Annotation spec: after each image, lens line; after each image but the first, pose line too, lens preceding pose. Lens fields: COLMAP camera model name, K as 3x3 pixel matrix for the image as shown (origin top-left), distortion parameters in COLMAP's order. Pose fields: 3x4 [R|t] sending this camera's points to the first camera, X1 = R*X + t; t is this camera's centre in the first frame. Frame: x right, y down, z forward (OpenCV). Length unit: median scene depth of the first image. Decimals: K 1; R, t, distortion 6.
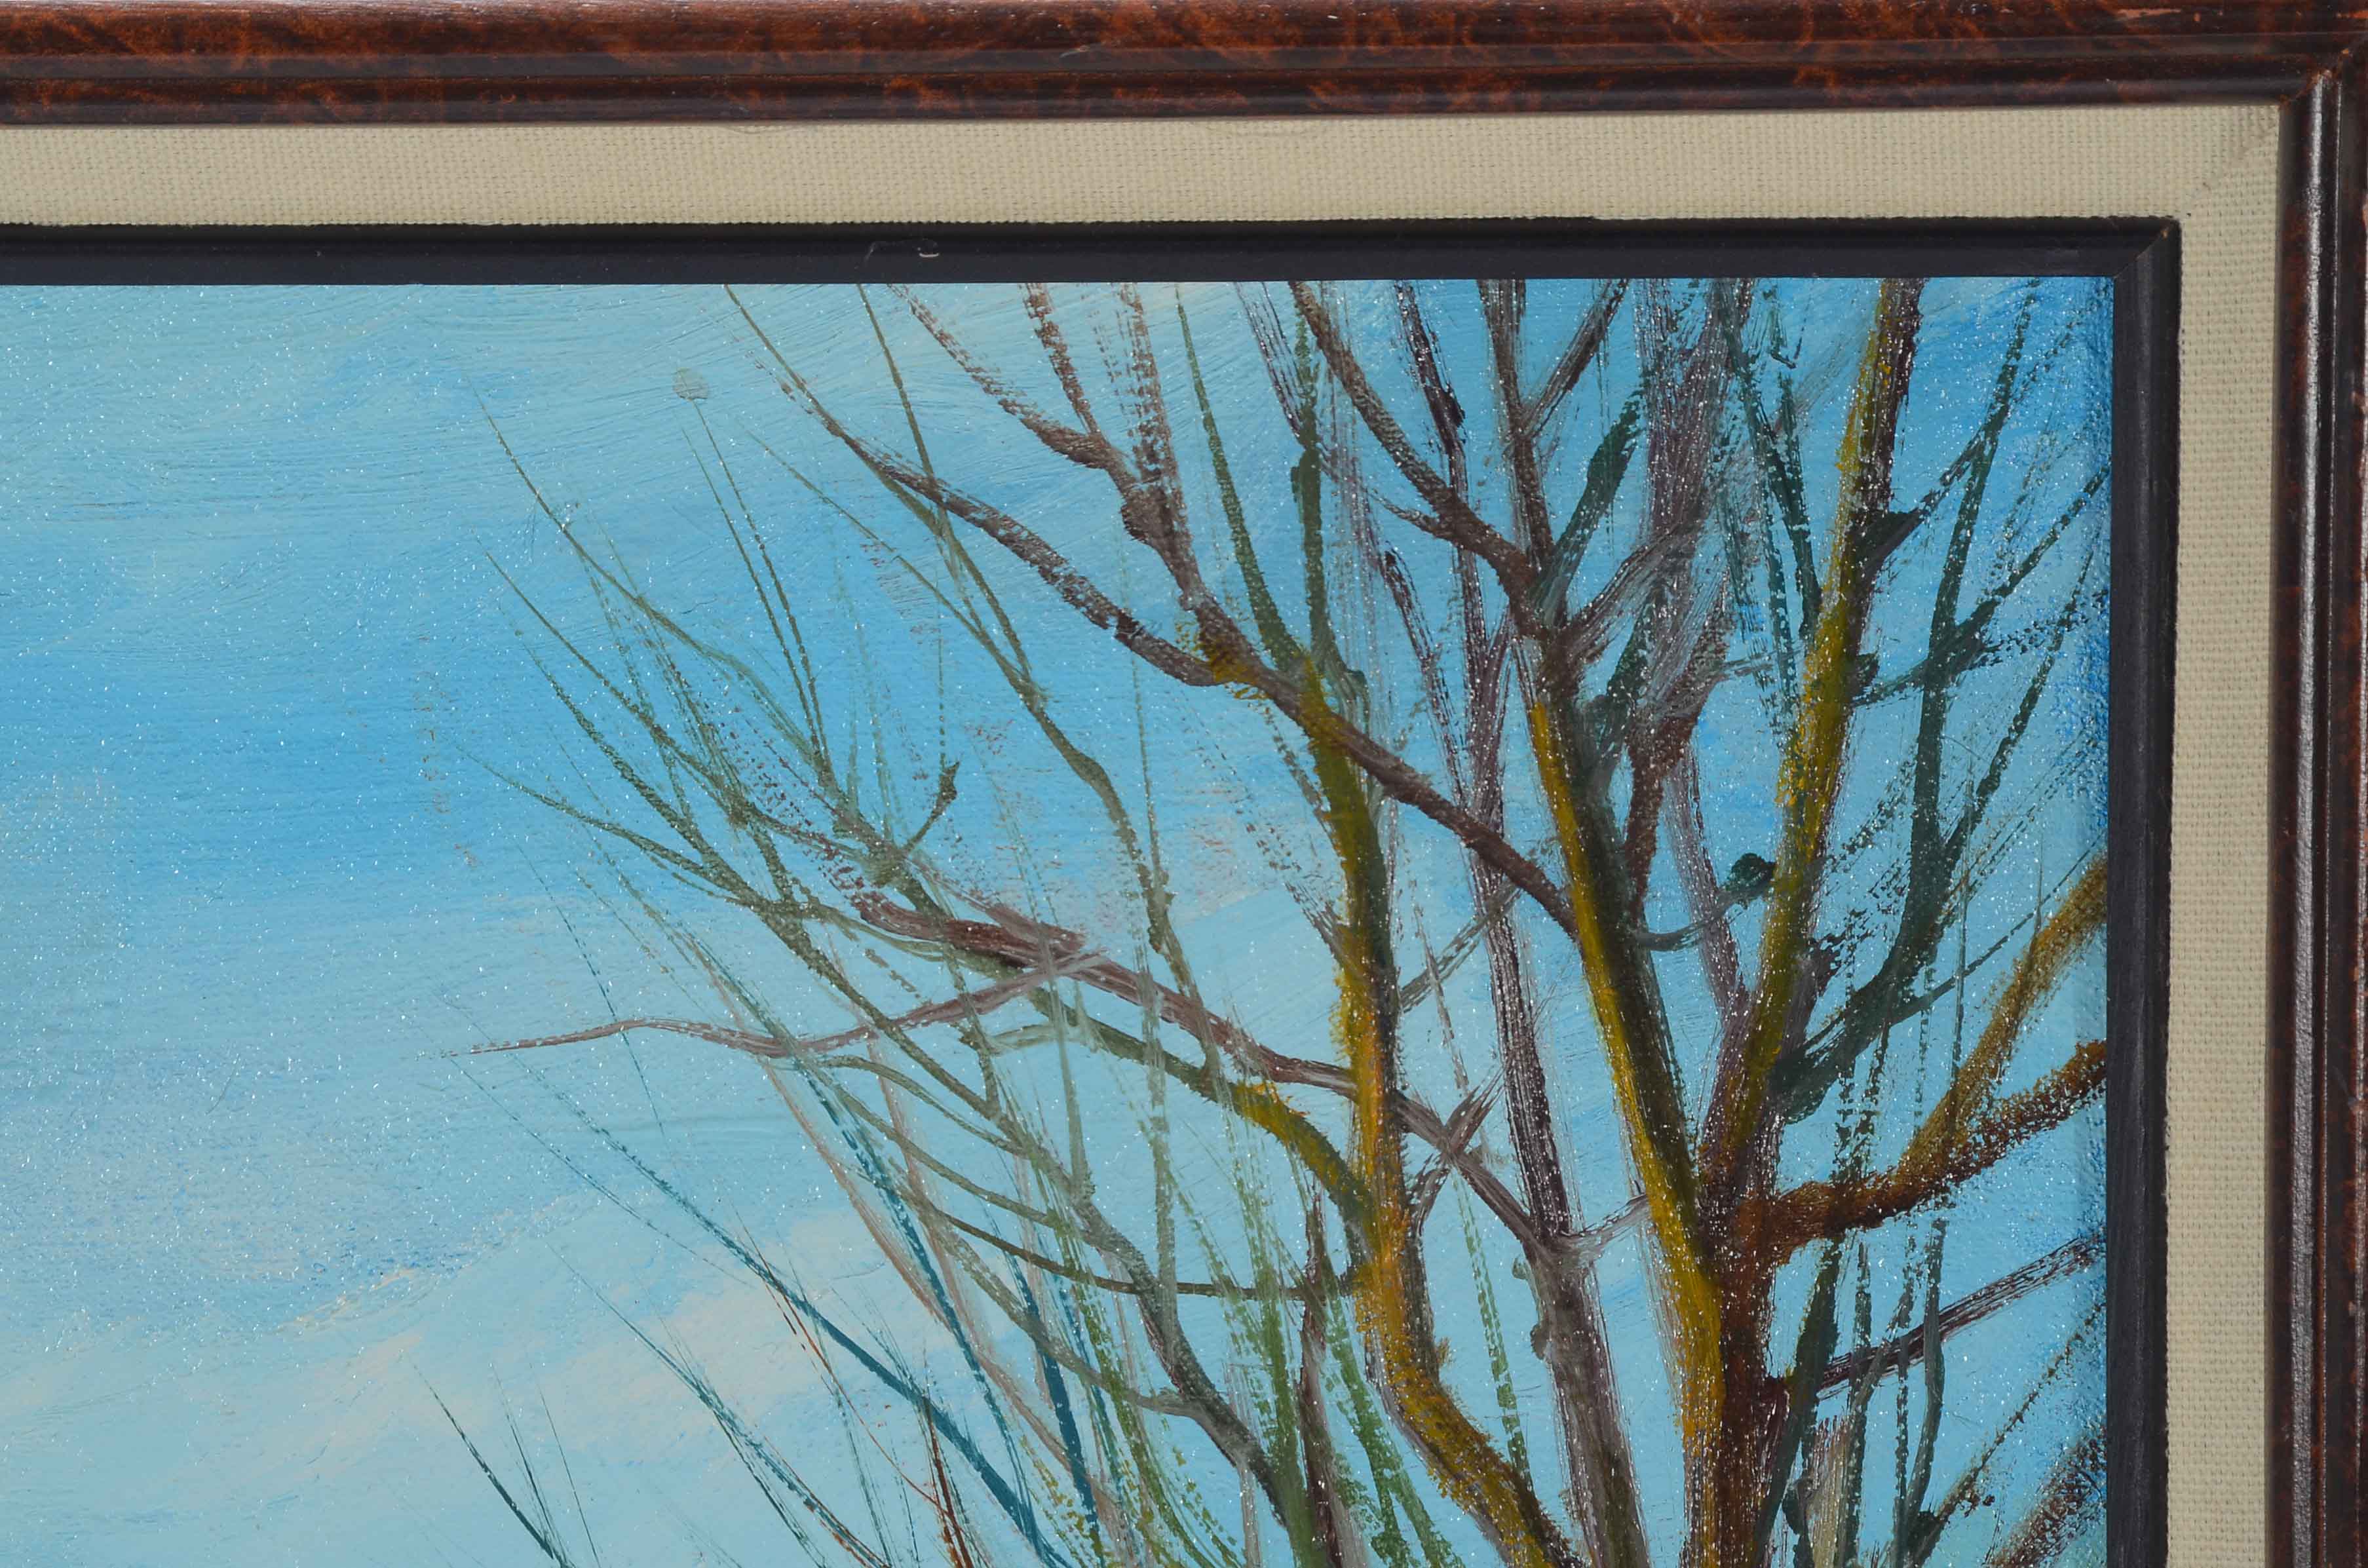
lens RADIAL K [[9355.4, 0, 1180.3], [0, 9355.4, 787.5], [0, 0, 1]] dist [0.570990, 0.000000]
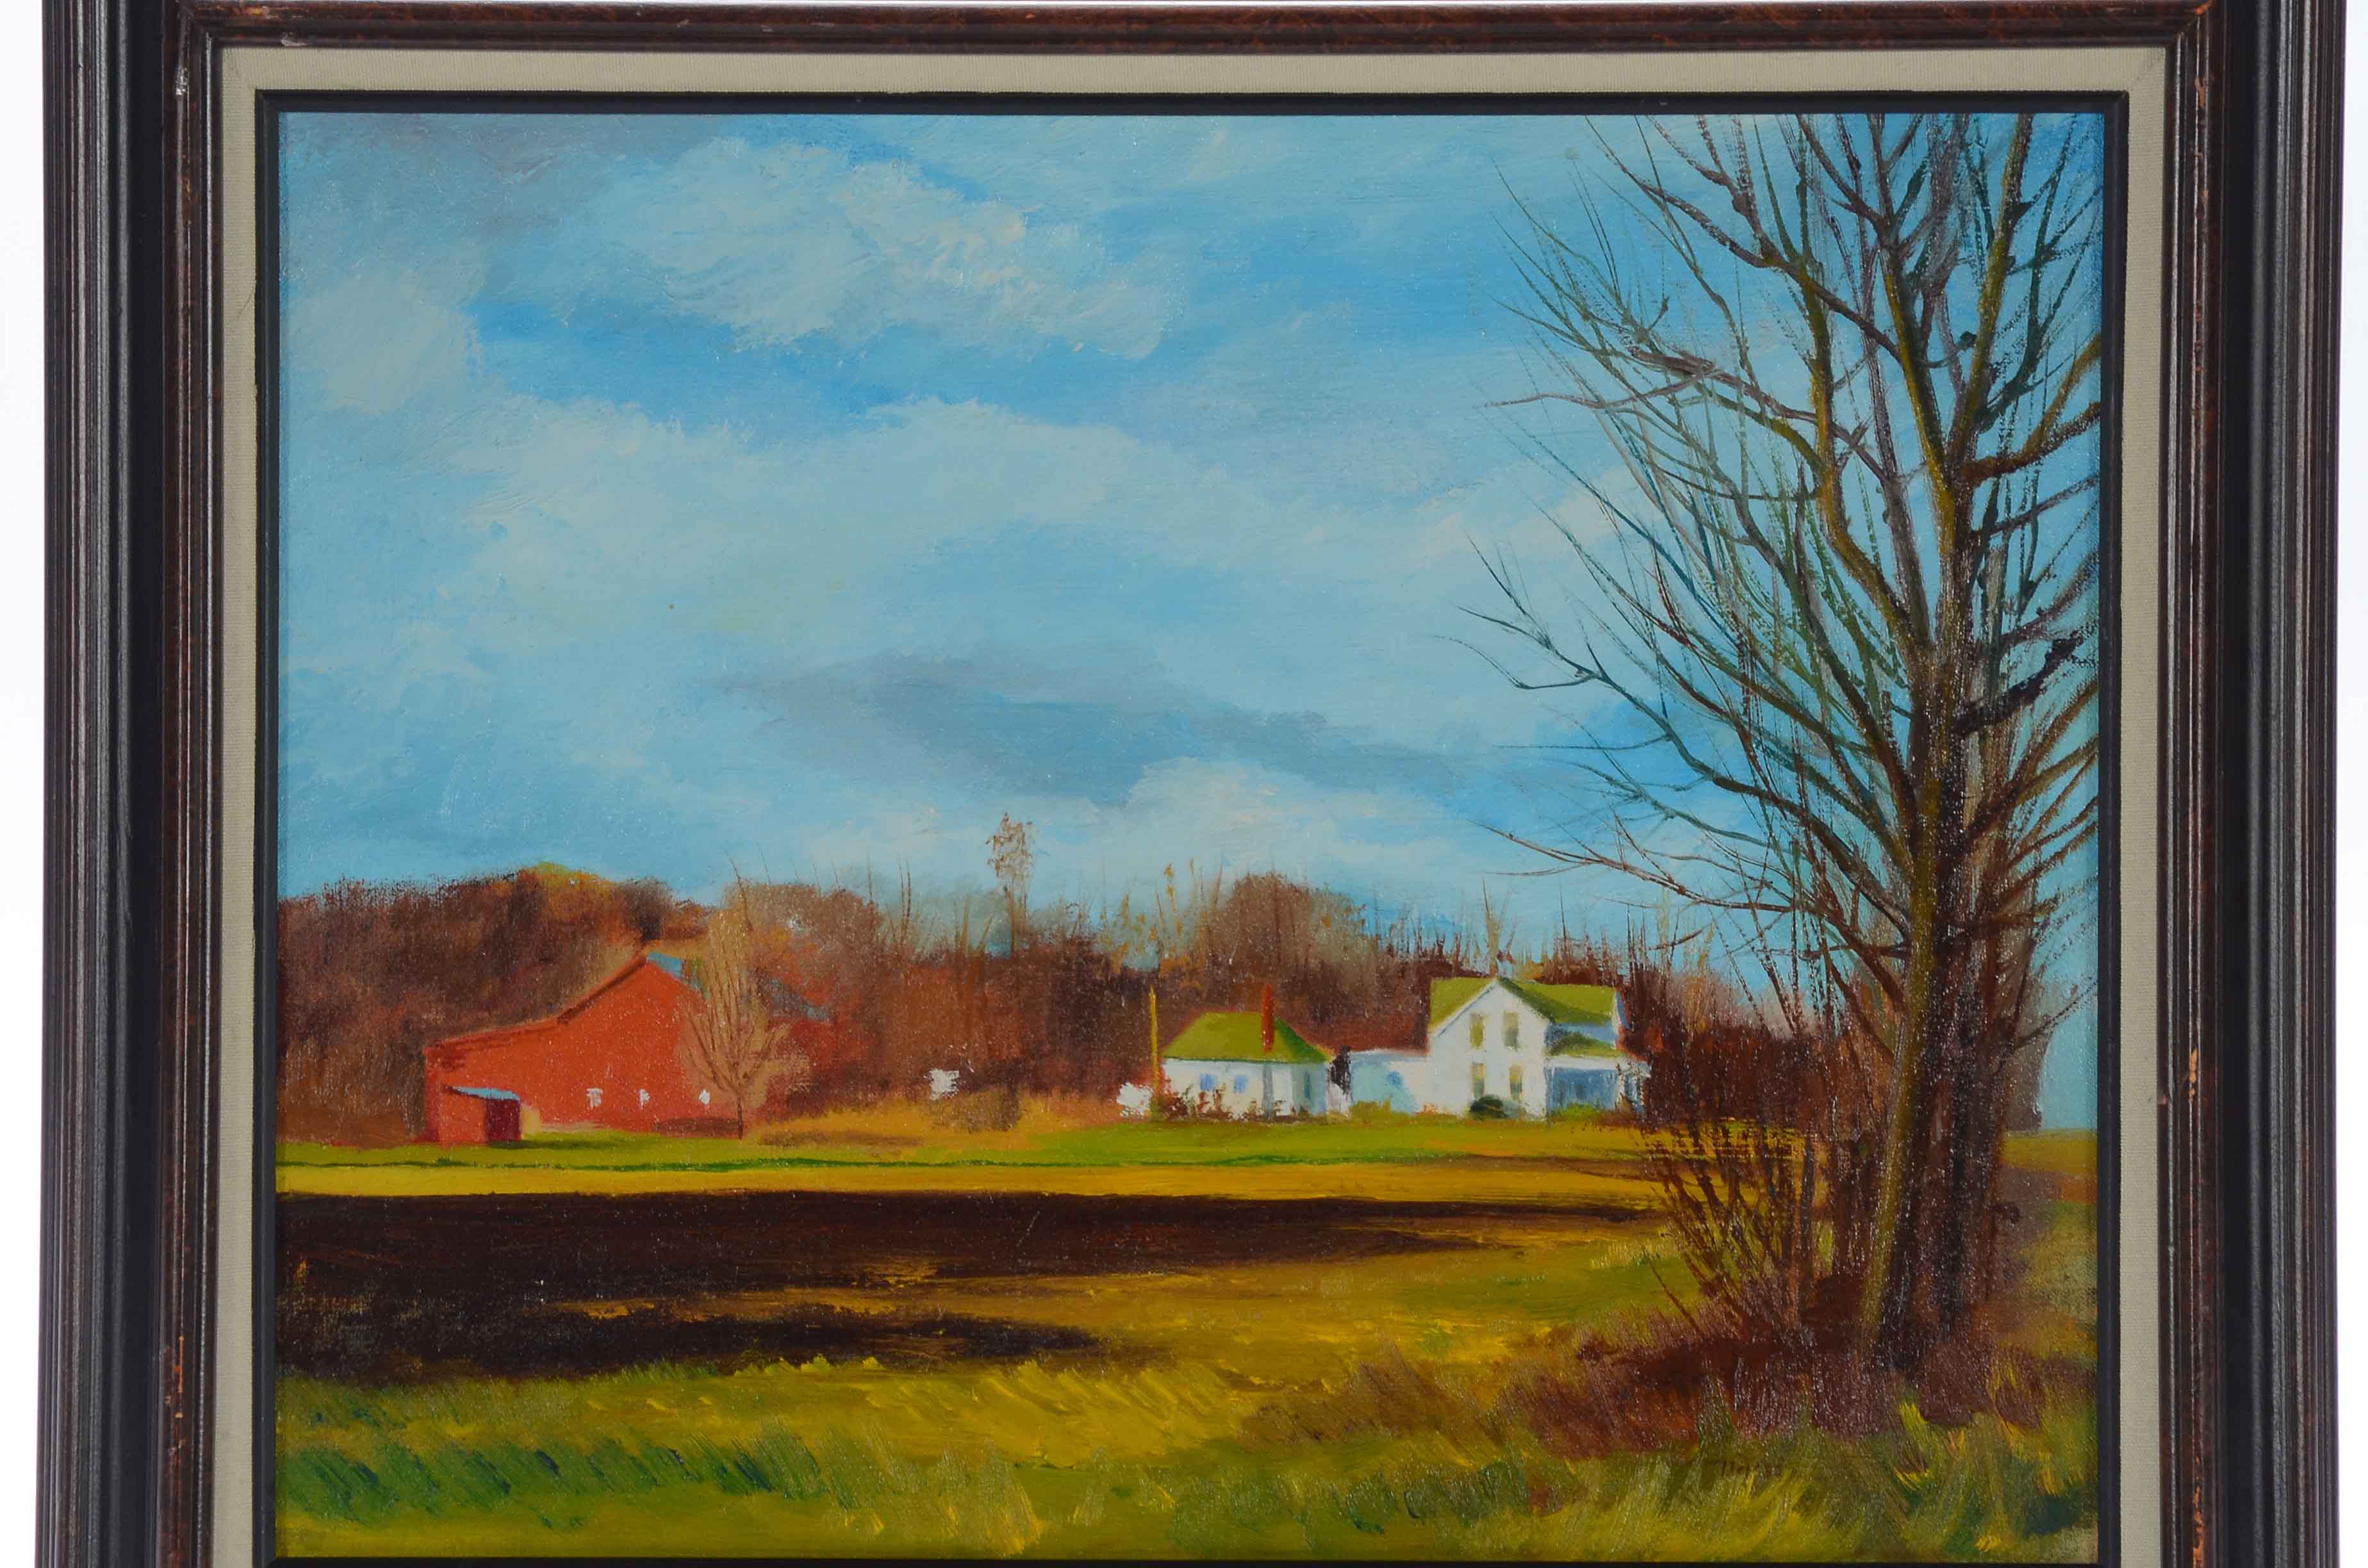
lens RADIAL K [[11184.4, 0, 1183.9], [0, 11184.4, 782.8], [0, 0, 1]] dist [0.877547, 0.000000]
pose [[0.999738, 0.006947, 0.021797, -0.230655], [-0.005210, 0.996880, -0.078760, 0.388026], [-0.022277, 0.078626, 0.996655, -2.172977]]
